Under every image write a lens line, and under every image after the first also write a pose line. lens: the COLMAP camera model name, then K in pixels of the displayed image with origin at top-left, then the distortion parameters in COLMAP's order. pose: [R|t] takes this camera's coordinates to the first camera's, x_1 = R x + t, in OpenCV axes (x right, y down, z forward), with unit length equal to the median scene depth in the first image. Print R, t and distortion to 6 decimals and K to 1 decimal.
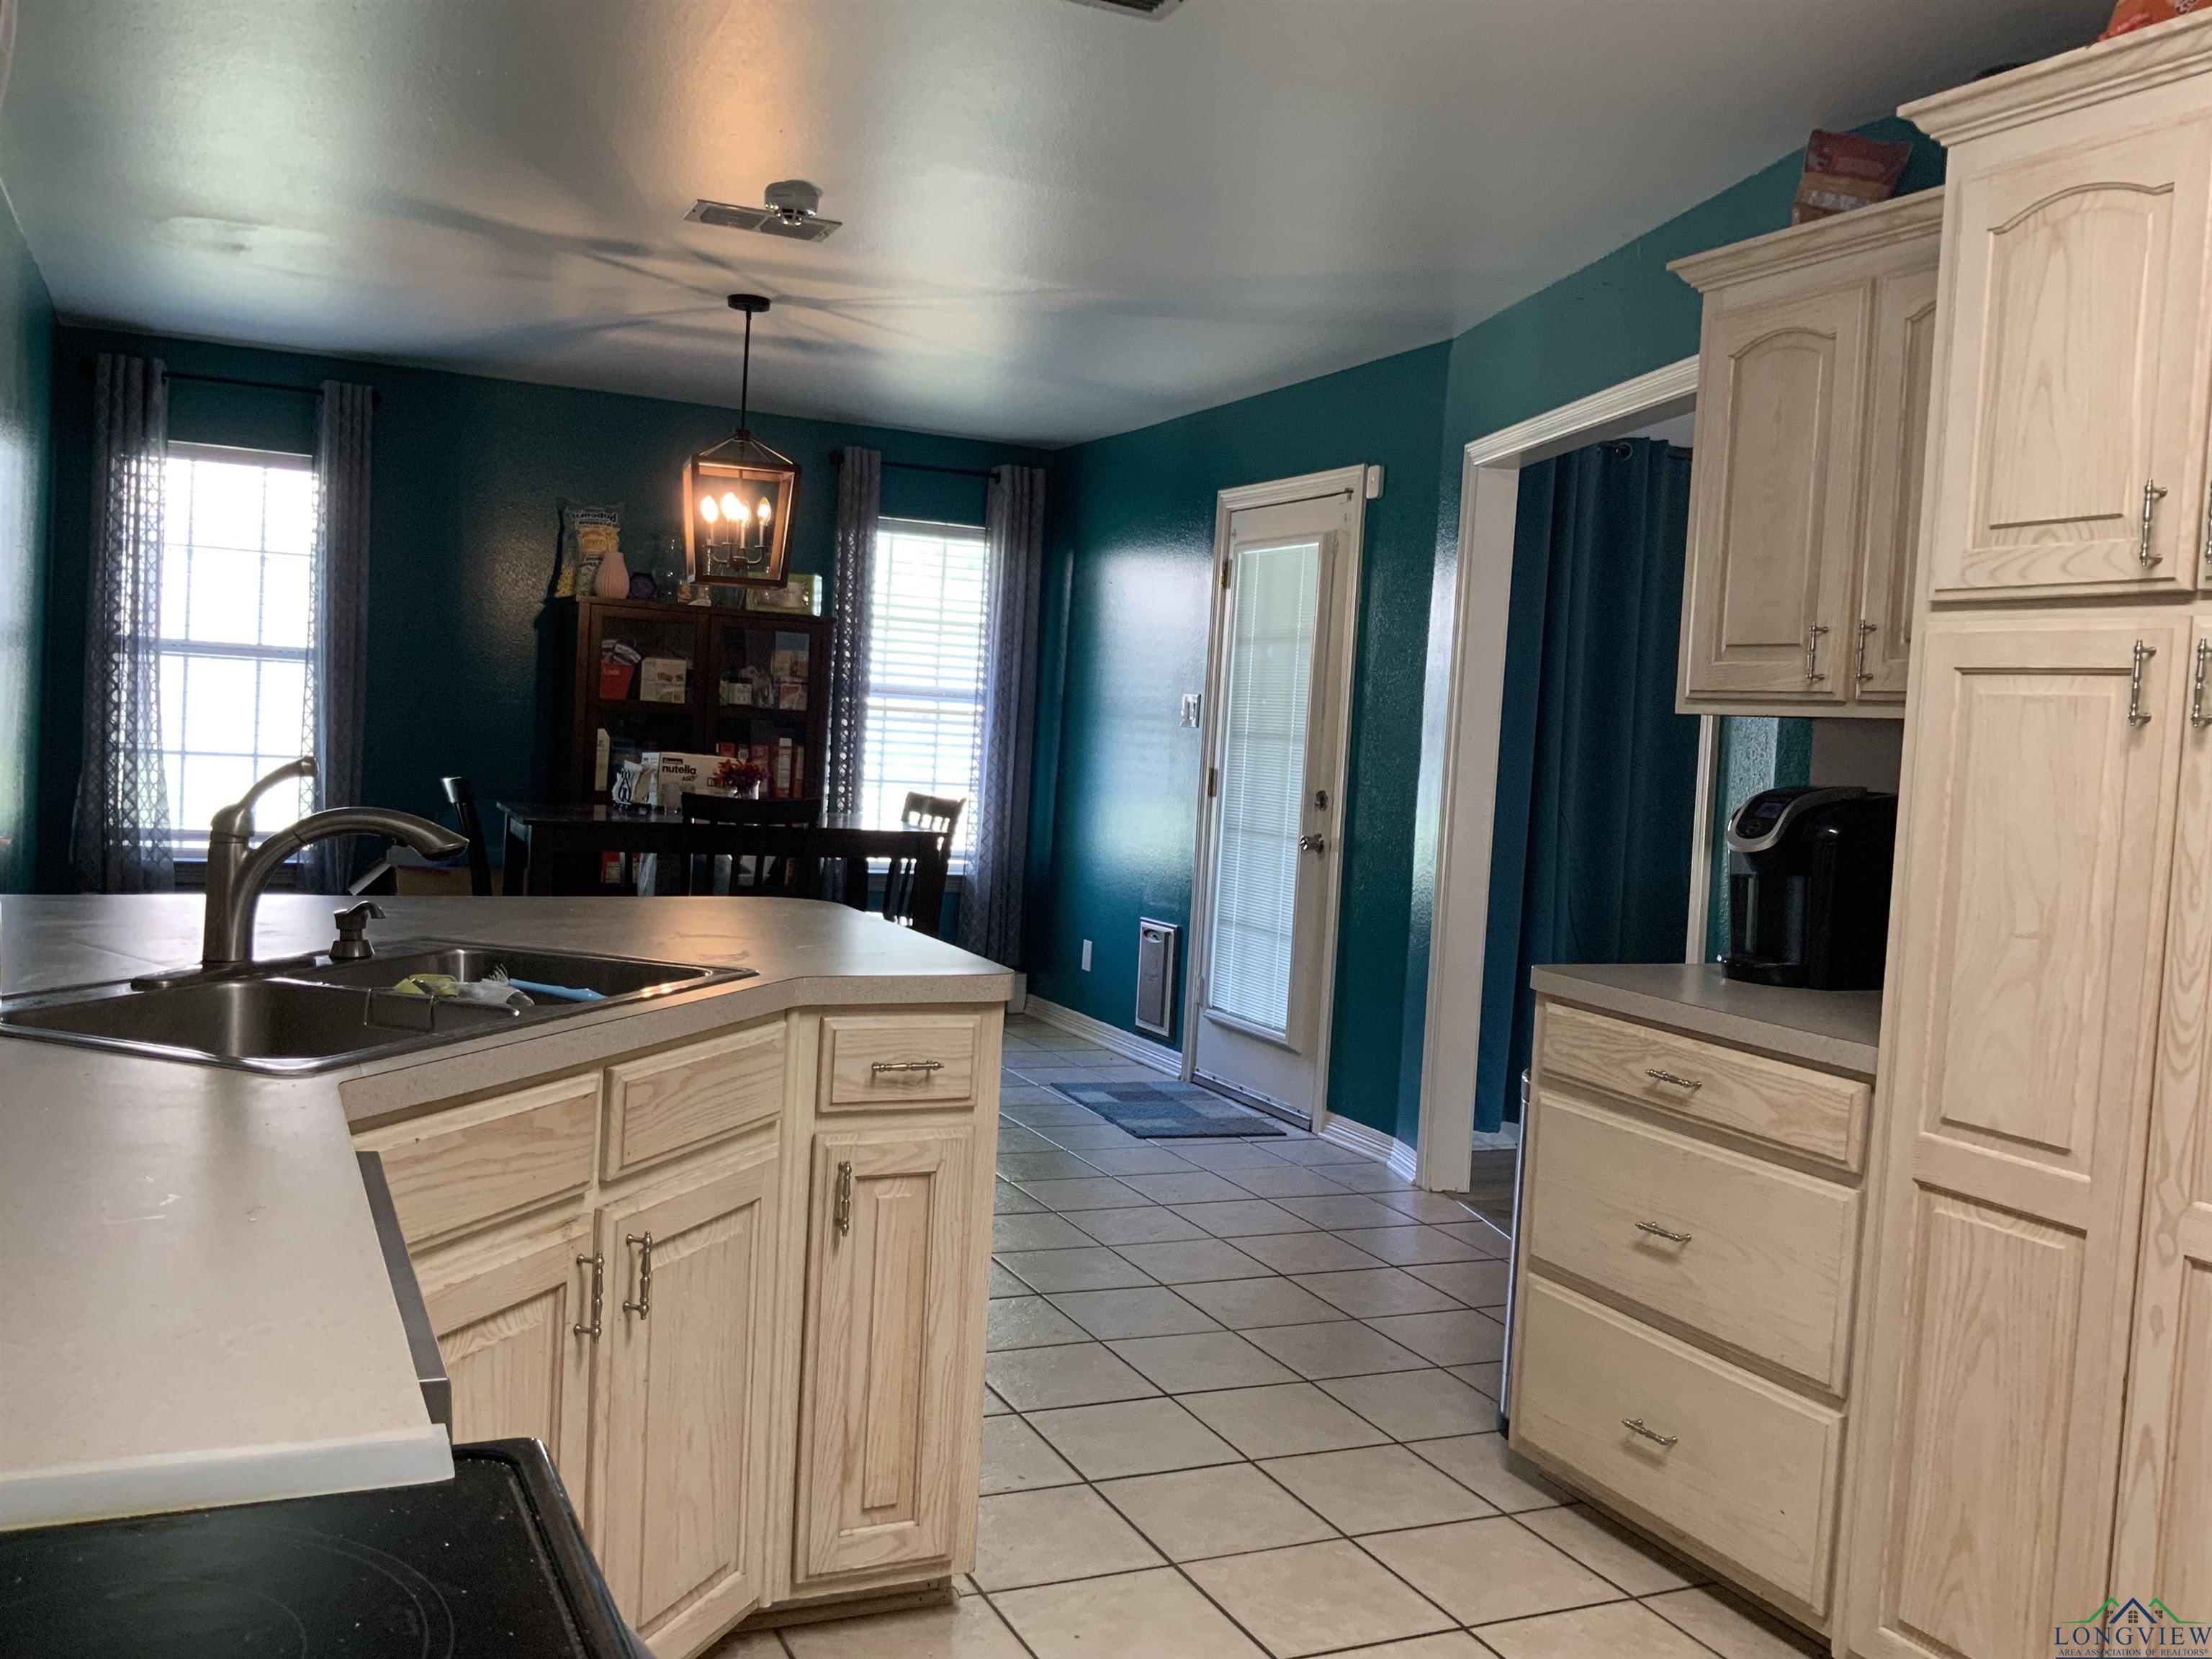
lens RADIAL K [[1898.6, 0, 1106.0], [0, 1898.6, 829.5], [0, 0, 1]] dist [0.134158, -0.280038]
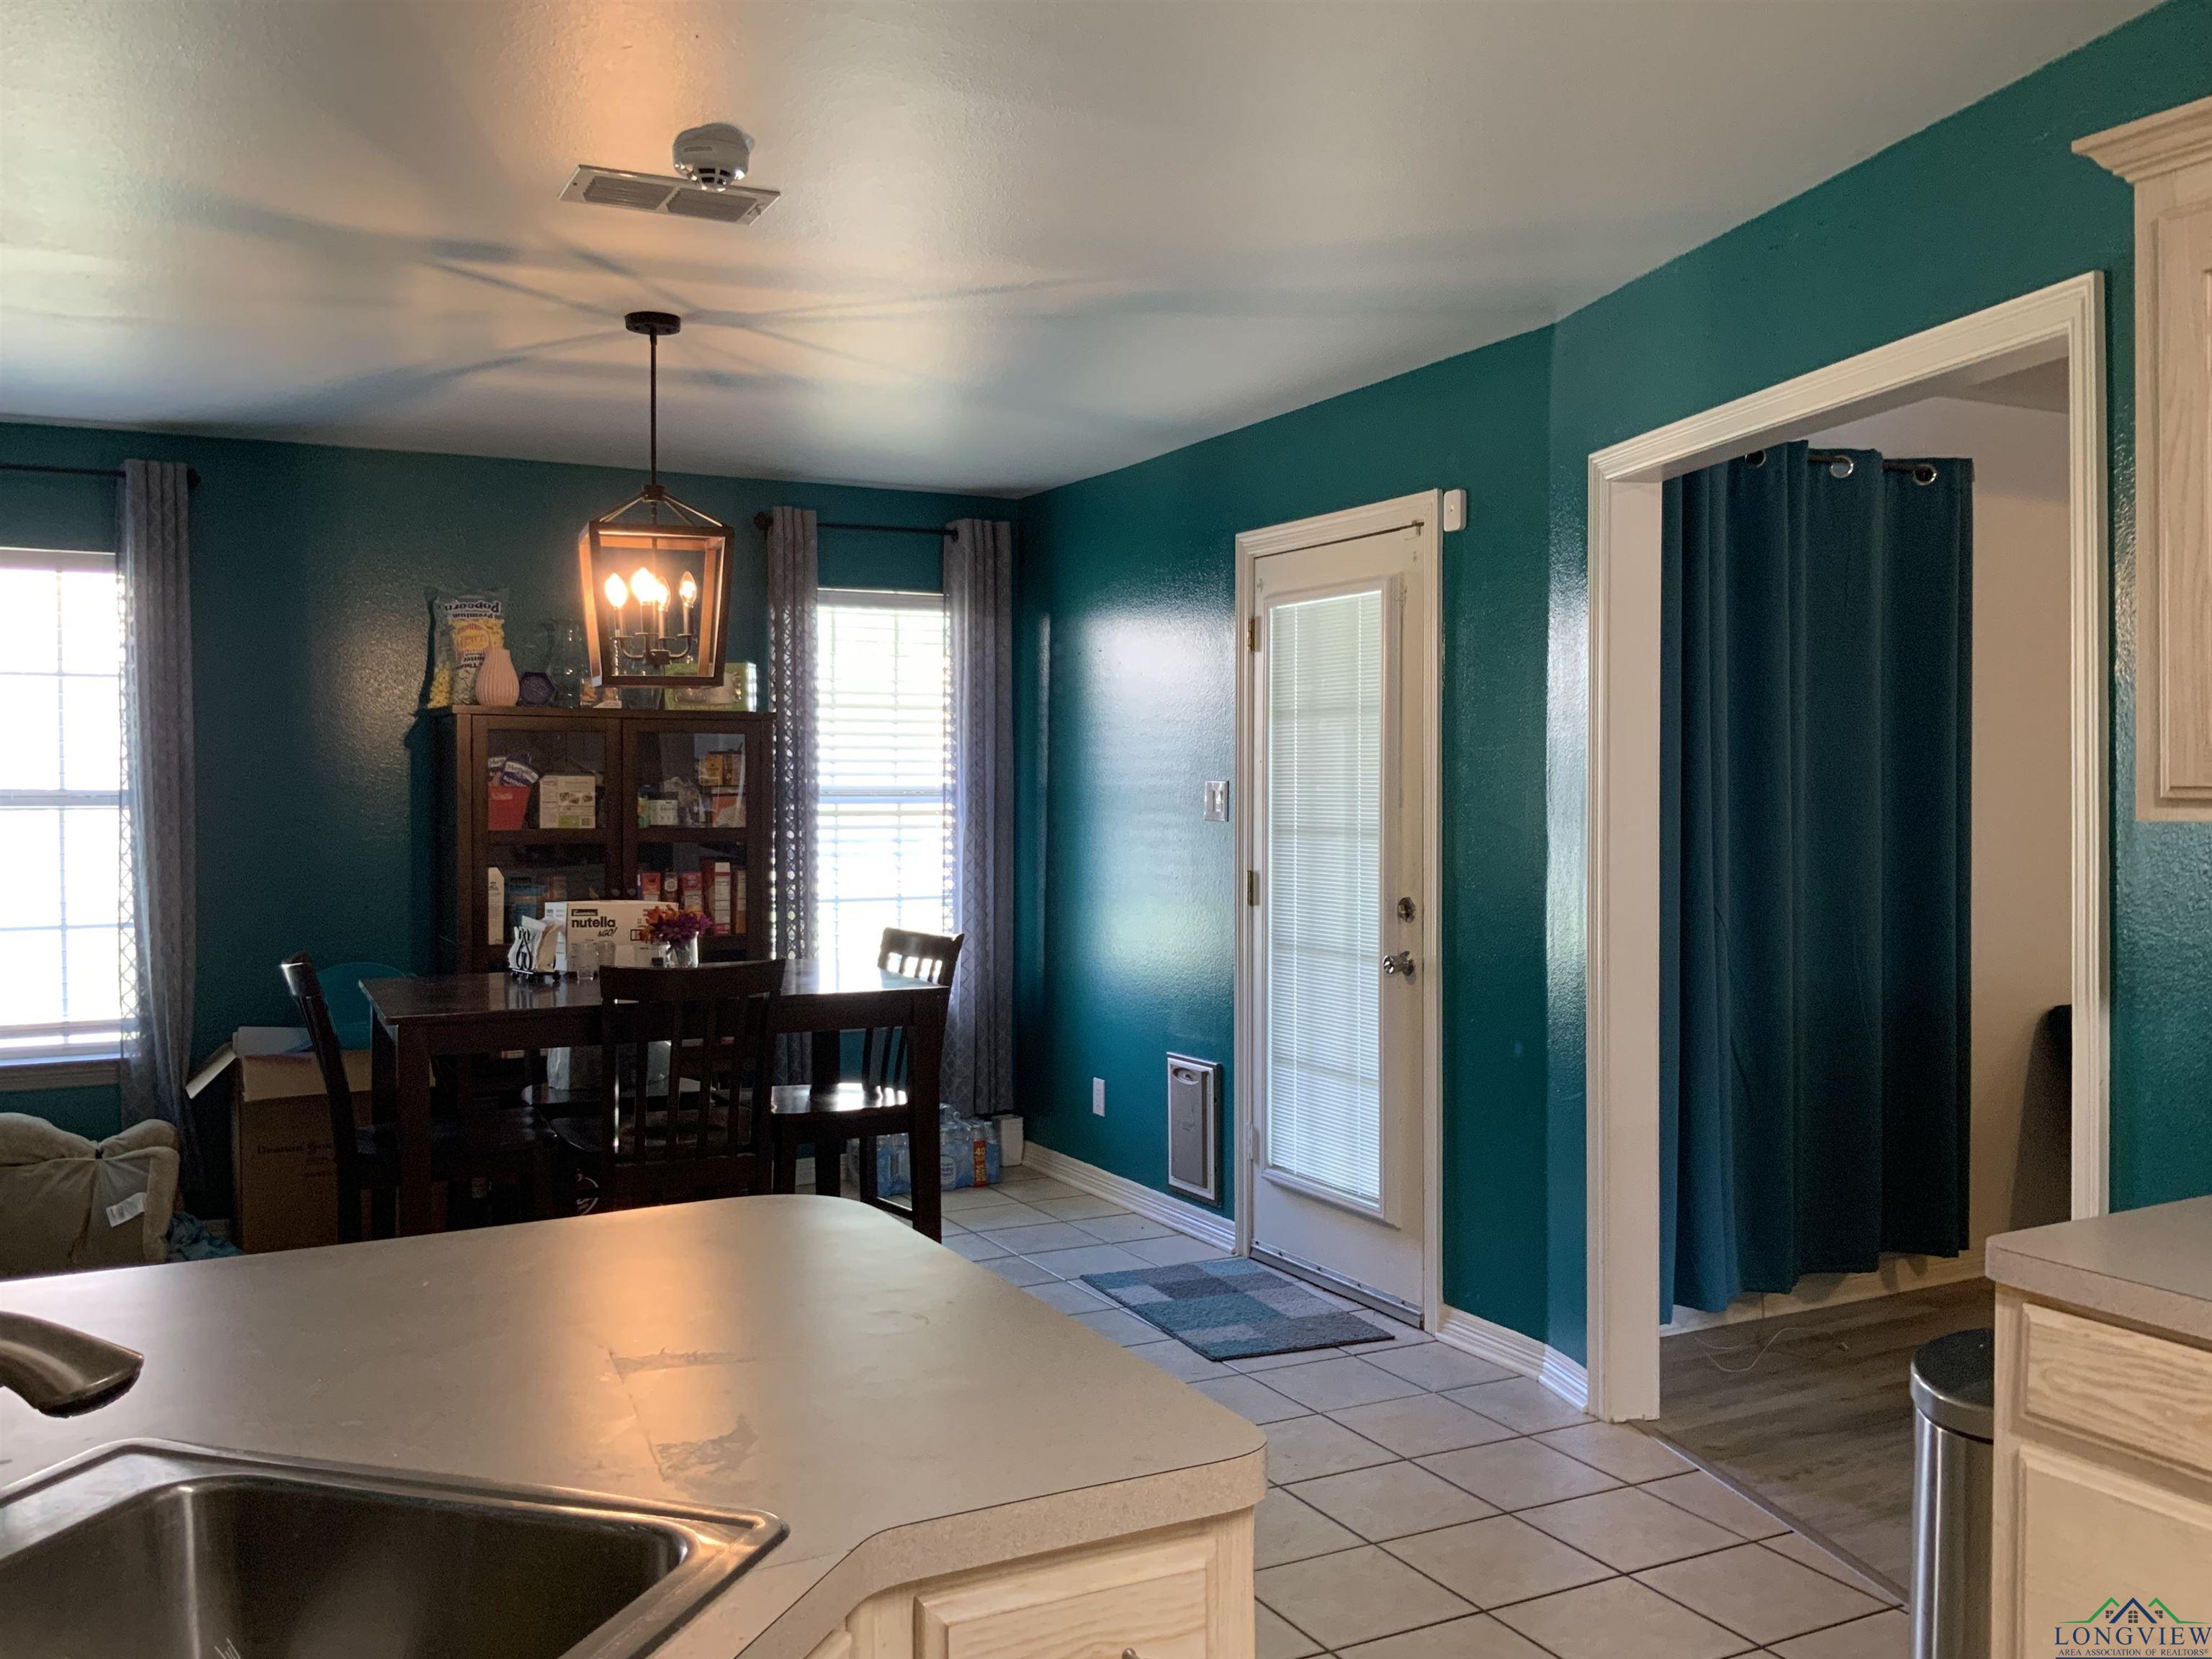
lens RADIAL K [[1898.6, 0, 1106.0], [0, 1898.6, 829.5], [0, 0, 1]] dist [0.134158, -0.280038]
pose [[0.997200, -0.060767, 0.043582, -0.041086], [0.061999, 0.997697, -0.027503, -0.031238], [-0.041810, 0.030128, 0.998671, 0.184581]]
